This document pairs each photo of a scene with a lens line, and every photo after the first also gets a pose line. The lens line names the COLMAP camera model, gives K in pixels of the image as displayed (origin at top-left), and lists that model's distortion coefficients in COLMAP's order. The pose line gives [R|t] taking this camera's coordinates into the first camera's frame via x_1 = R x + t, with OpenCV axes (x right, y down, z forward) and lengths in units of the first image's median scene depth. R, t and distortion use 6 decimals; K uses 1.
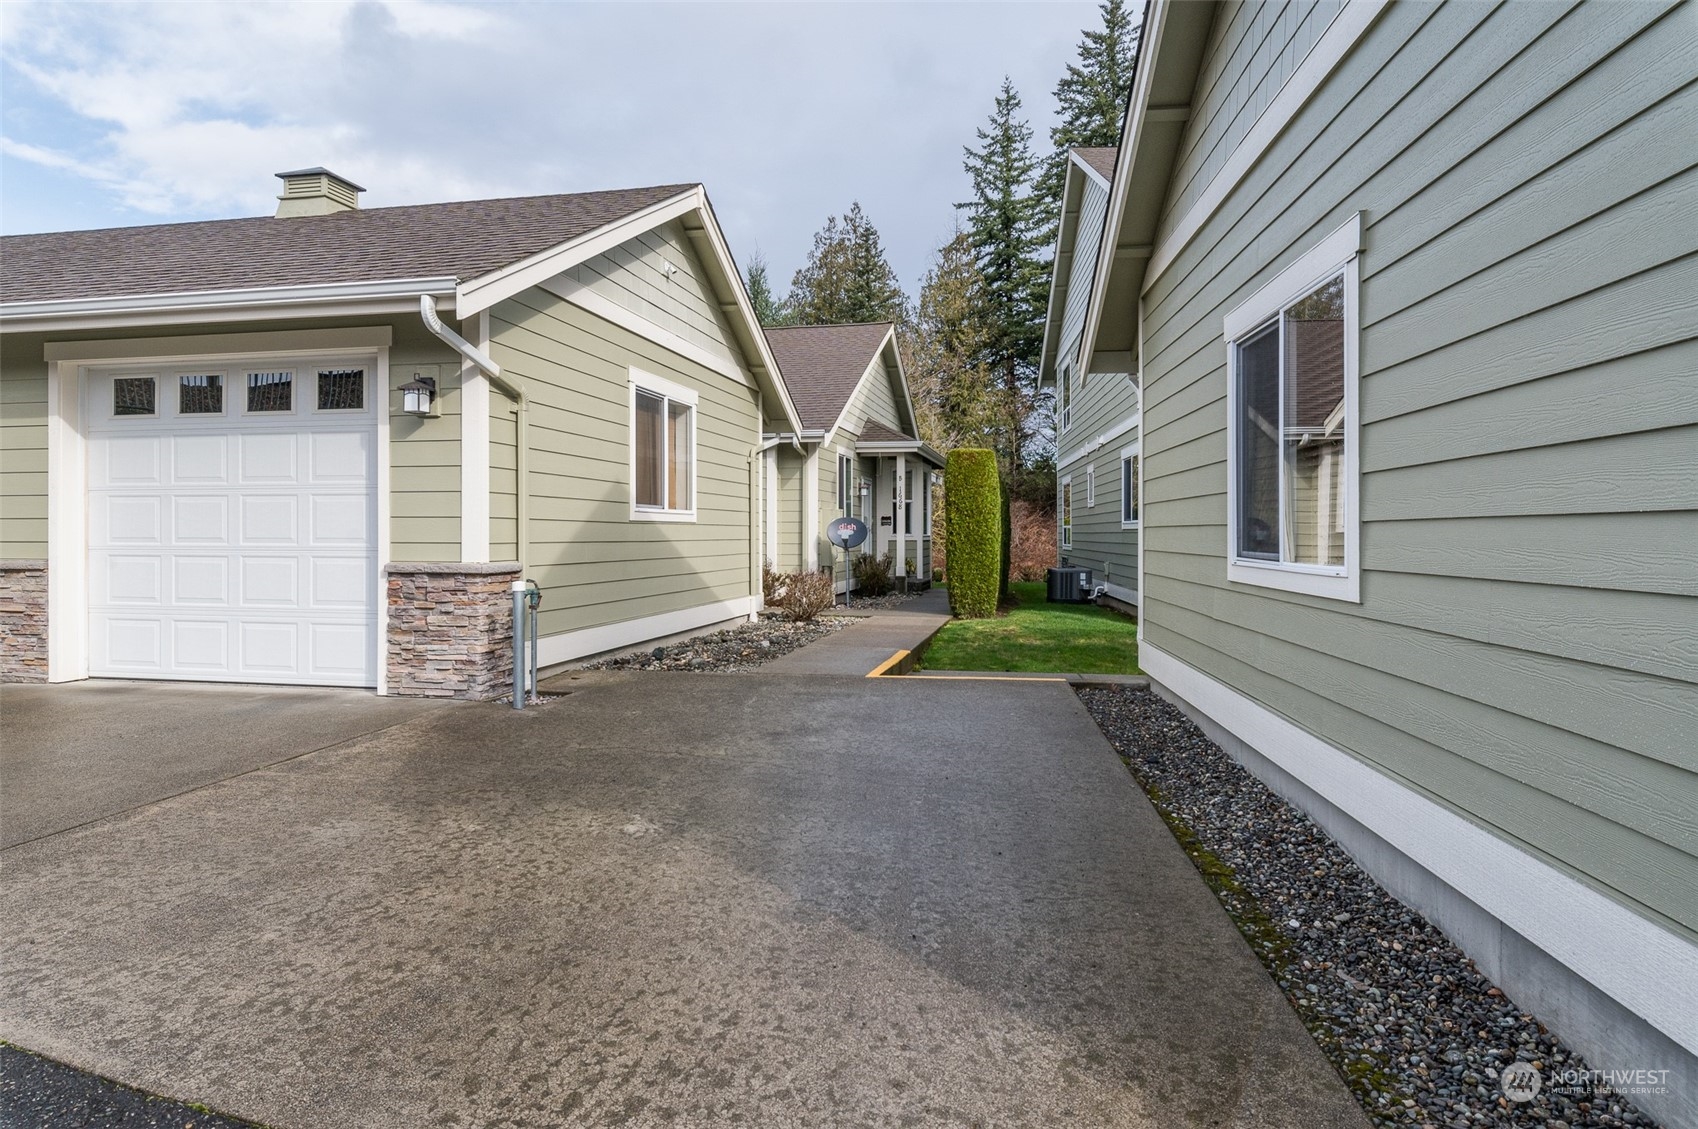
lens RADIAL K [[938.4, 0, 853.3], [0, 938.4, 537.6], [0, 0, 1]] dist [0.001973, 0.001159]
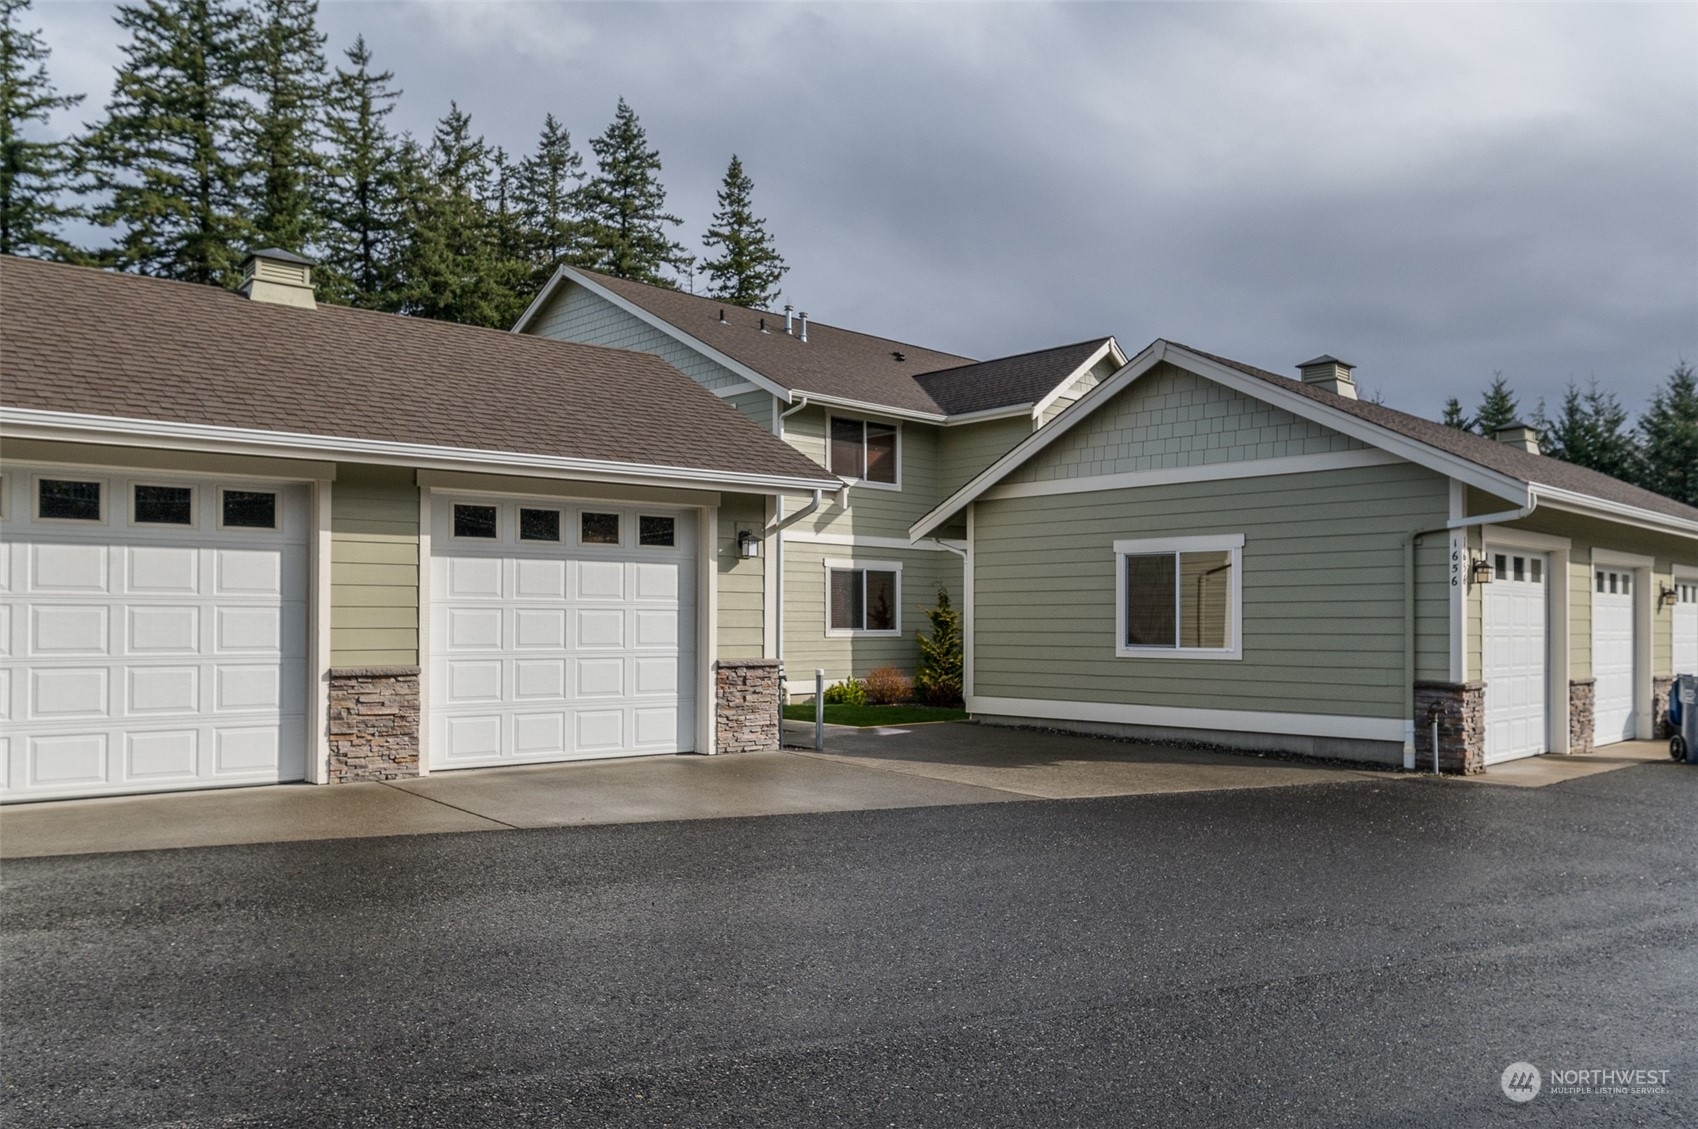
lens RADIAL K [[1207.1, 0, 851.1], [0, 1207.1, 614.8], [0, 0, 1]] dist [-0.004506, 0.007676]
pose [[0.645589, 0.007653, 0.763646, -1.747733], [0.004714, 0.999891, -0.014006, -0.014447], [-0.763670, 0.012642, 0.645483, -0.326378]]
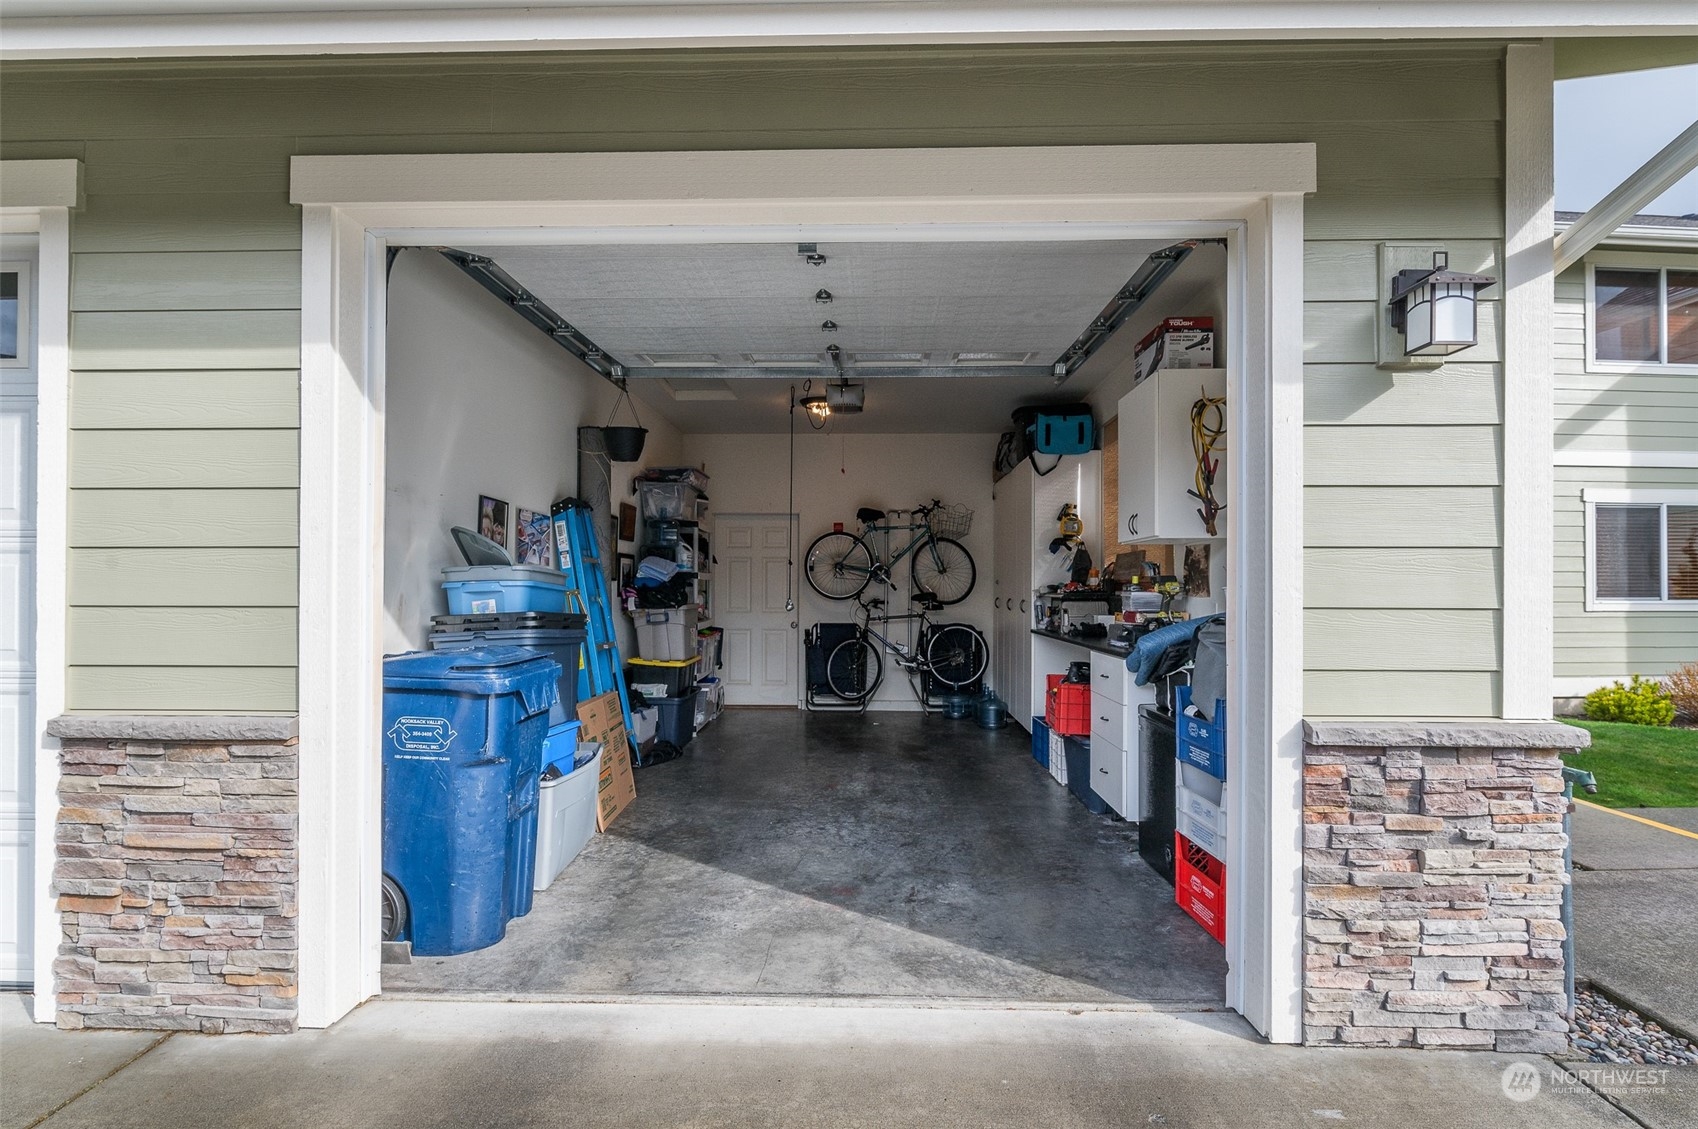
lens RADIAL K [[837.7, 0, 856.5], [0, 837.7, 588.7], [0, 0, 1]] dist [-0.002177, 0.000479]
pose [[0.984910, 0.001849, 0.173060, -0.748025], [-0.000547, 0.999971, -0.007569, -0.027294], [-0.173069, 0.007360, 0.984882, 0.672063]]
